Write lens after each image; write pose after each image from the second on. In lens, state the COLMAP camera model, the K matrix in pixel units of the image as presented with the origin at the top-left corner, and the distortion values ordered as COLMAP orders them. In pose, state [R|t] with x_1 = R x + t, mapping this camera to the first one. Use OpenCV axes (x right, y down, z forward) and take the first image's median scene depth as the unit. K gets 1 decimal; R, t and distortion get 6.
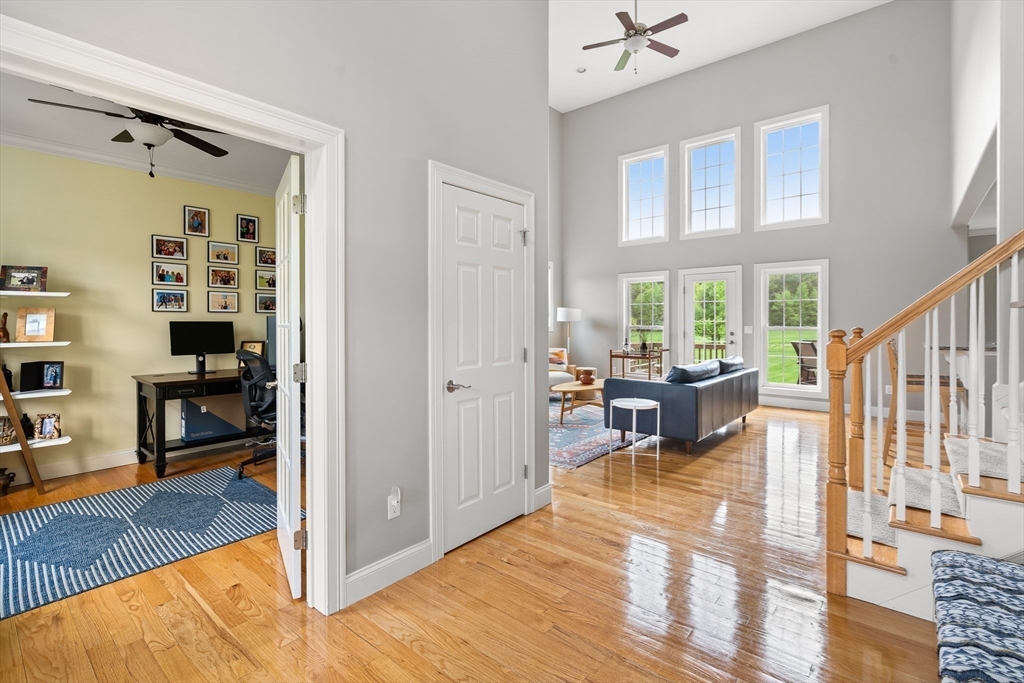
lens RADIAL K [[473.5, 0, 508.7], [0, 473.5, 321.4], [0, 0, 1]] dist [-0.002125, -0.000204]
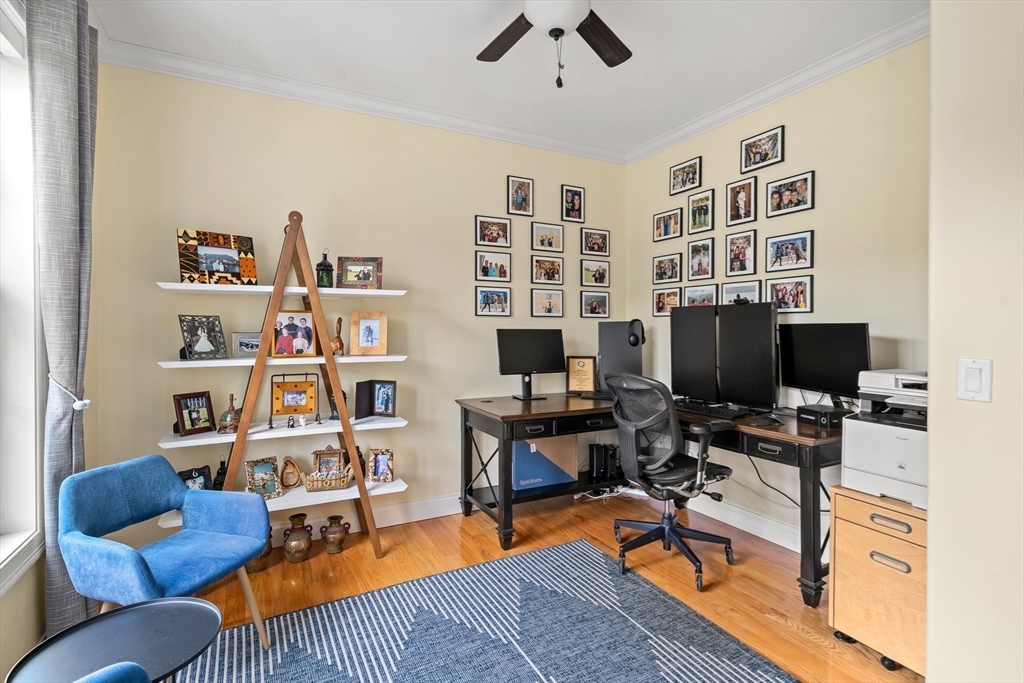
lens RADIAL K [[496.2, 0, 508.9], [0, 496.2, 331.4], [0, 0, 1]] dist [-0.001202, 0.000995]
pose [[0.927887, 0.004352, -0.372836, -0.403911], [-0.002689, 0.999984, 0.004982, -0.000250], [0.372852, -0.003620, 0.927884, 0.275522]]
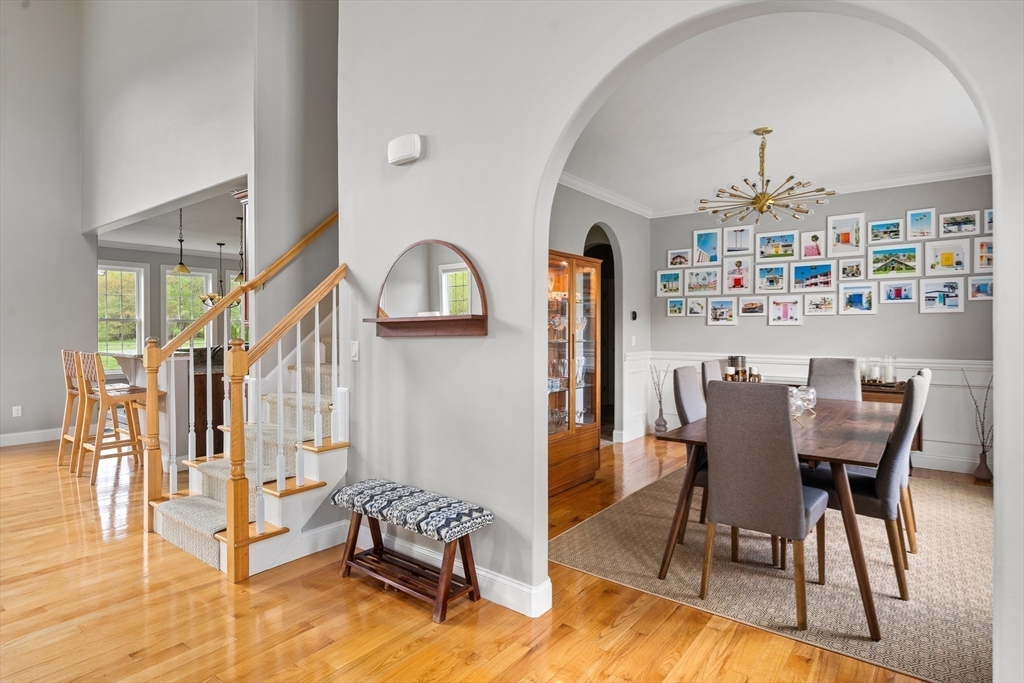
lens RADIAL K [[542.2, 0, 511.1], [0, 542.2, 327.0], [0, 0, 1]] dist [0.000458, -0.000721]
pose [[-0.039799, -0.001325, 0.999207, -2.287344], [0.002647, 0.999995, 0.001432, -0.050948], [-0.999204, 0.002701, -0.039795, 1.615700]]
